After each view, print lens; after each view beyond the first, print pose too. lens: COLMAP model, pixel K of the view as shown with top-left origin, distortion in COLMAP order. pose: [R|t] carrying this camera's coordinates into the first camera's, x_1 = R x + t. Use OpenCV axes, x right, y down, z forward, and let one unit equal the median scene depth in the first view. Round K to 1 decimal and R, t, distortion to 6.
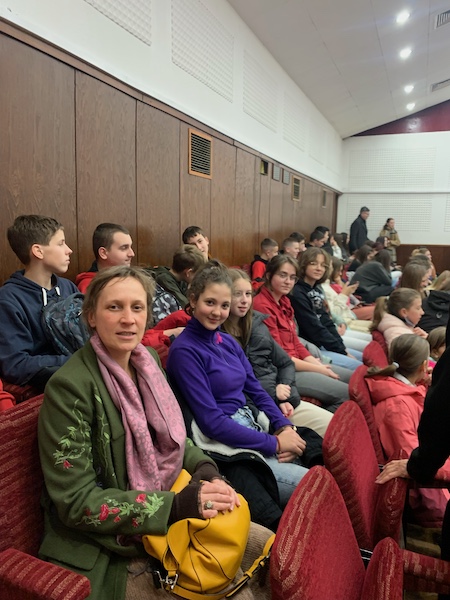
lens RADIAL K [[460.8, 0, 226.7], [0, 460.8, 294.4], [0, 0, 1]] dist [0.068364, -0.092577]
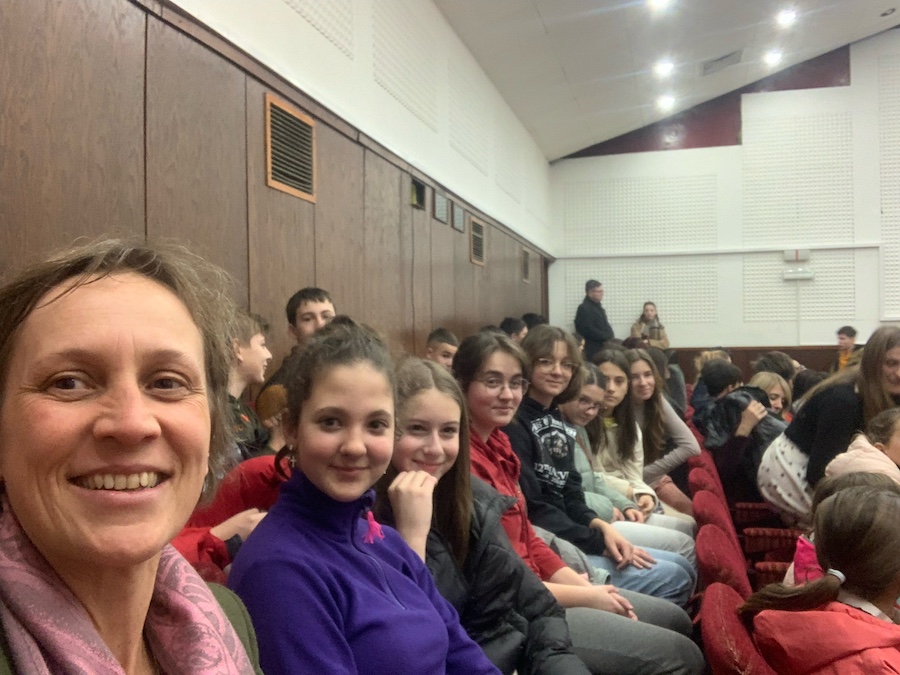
lens RADIAL K [[819.9, 0, 440.9], [0, 819.9, 358.5], [0, 0, 1]] dist [-0.010854, 0.000000]
pose [[0.991796, -0.033084, 0.123476, -0.023136], [0.048464, 0.991134, -0.123709, 0.036361], [-0.118288, 0.128678, 0.984606, 0.276998]]
